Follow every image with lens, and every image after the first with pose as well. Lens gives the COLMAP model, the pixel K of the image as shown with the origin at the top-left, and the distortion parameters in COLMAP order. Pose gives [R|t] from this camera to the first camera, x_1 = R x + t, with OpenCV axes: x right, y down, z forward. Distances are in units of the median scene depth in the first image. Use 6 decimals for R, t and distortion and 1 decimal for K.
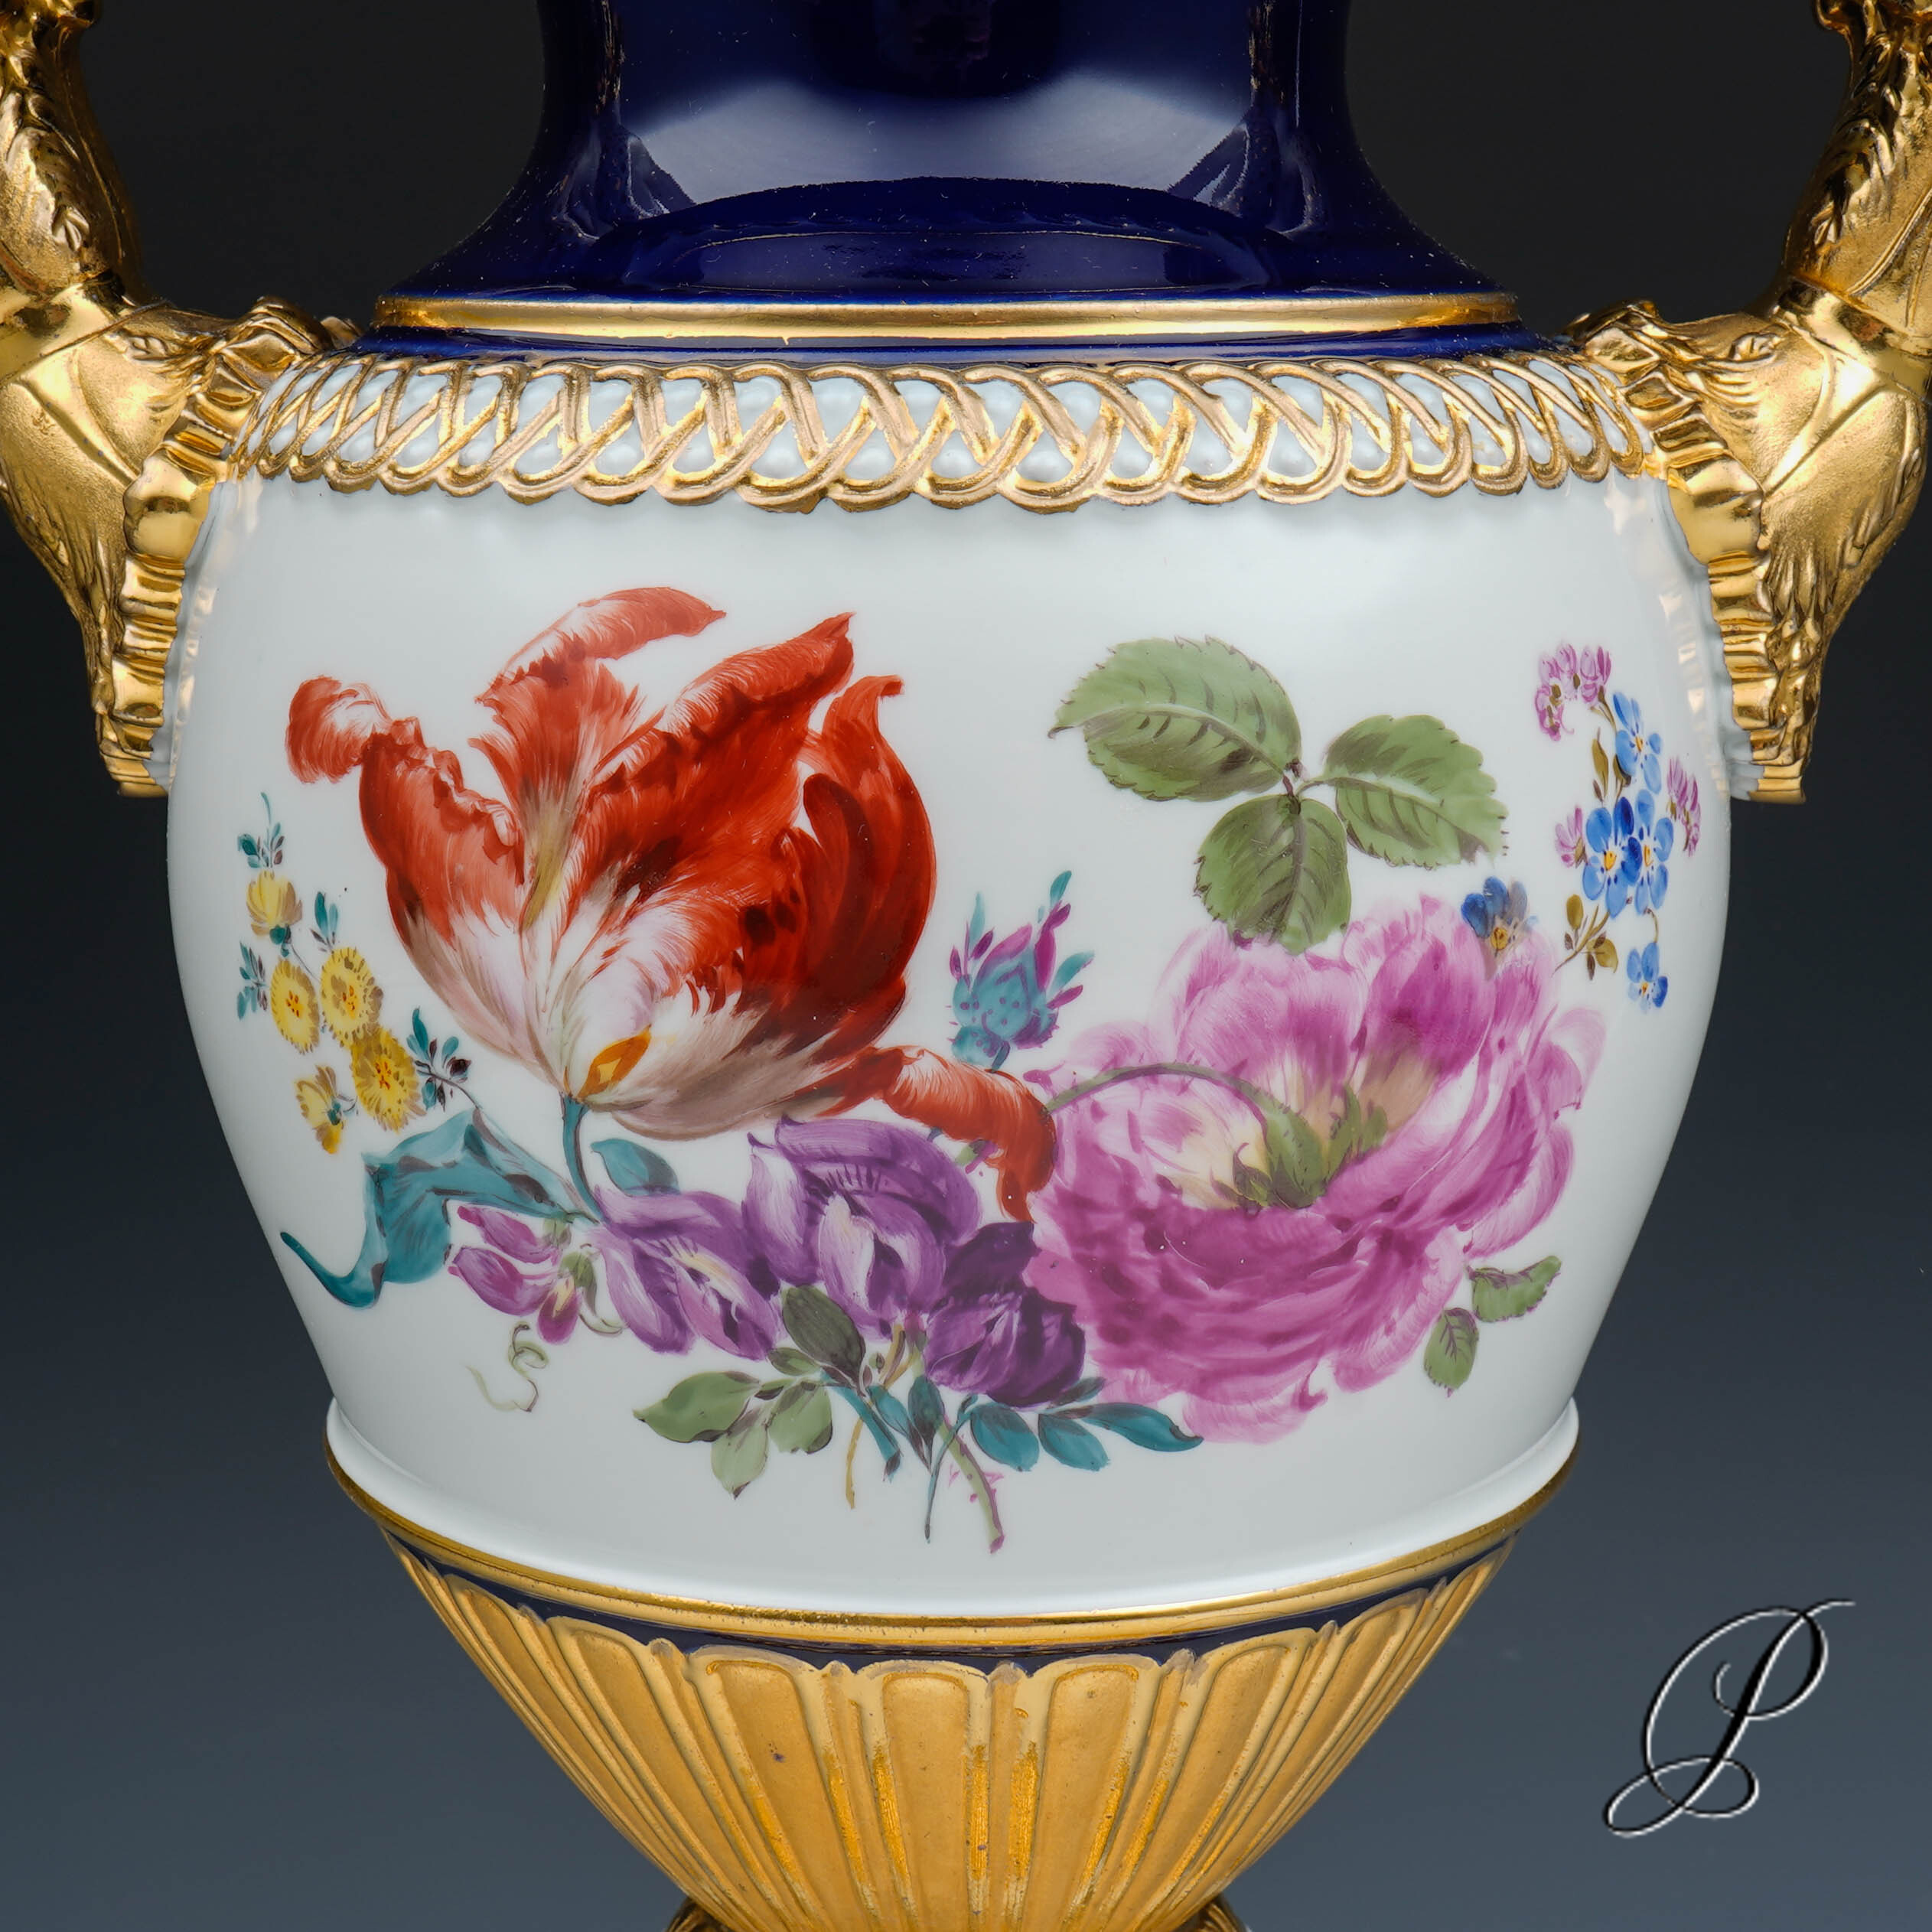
lens RADIAL K [[2906.0, 0, 1000.7], [0, 2906.0, 964.5], [0, 0, 1]] dist [0.000905, -0.079535]
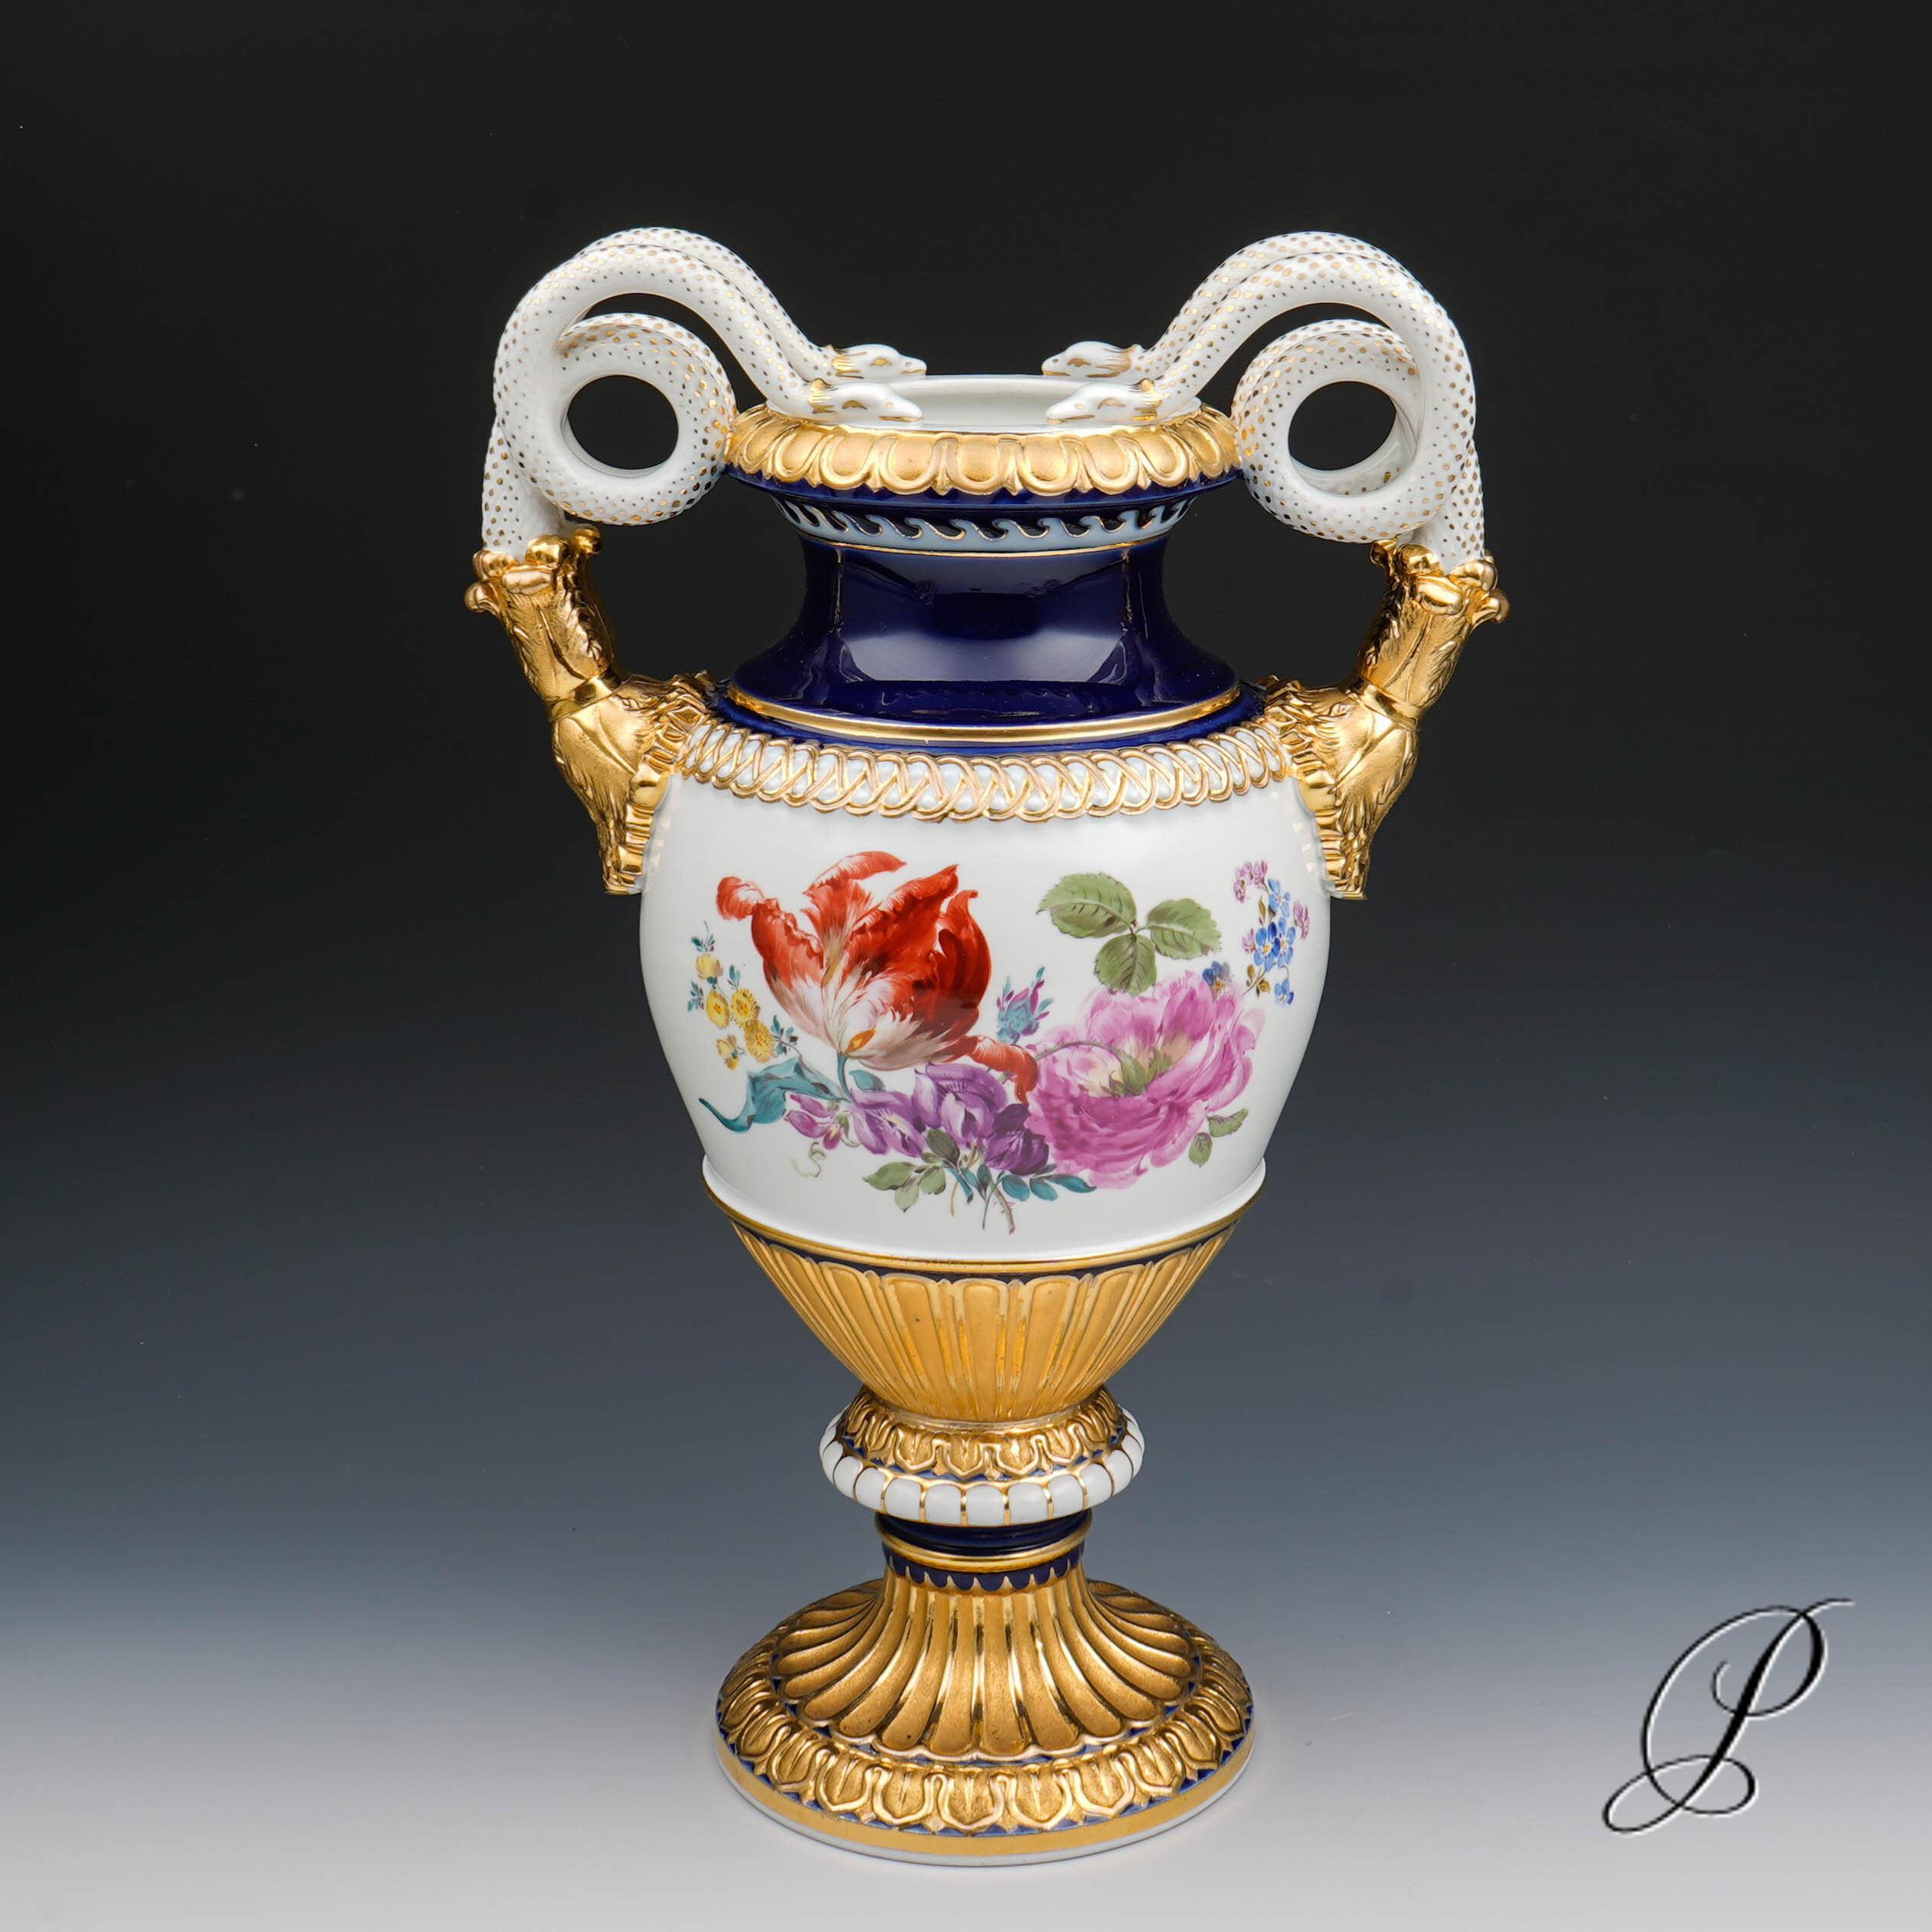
lens RADIAL K [[2917.9, 0, 1015.6], [0, 2917.9, 788.9], [0, 0, 1]] dist [-0.016414, 0.027501]
pose [[0.999320, -0.000336, 0.036862, -0.089466], [-0.001747, 0.998403, 0.056459, -0.312285], [-0.036823, -0.056485, 0.997724, -1.436206]]
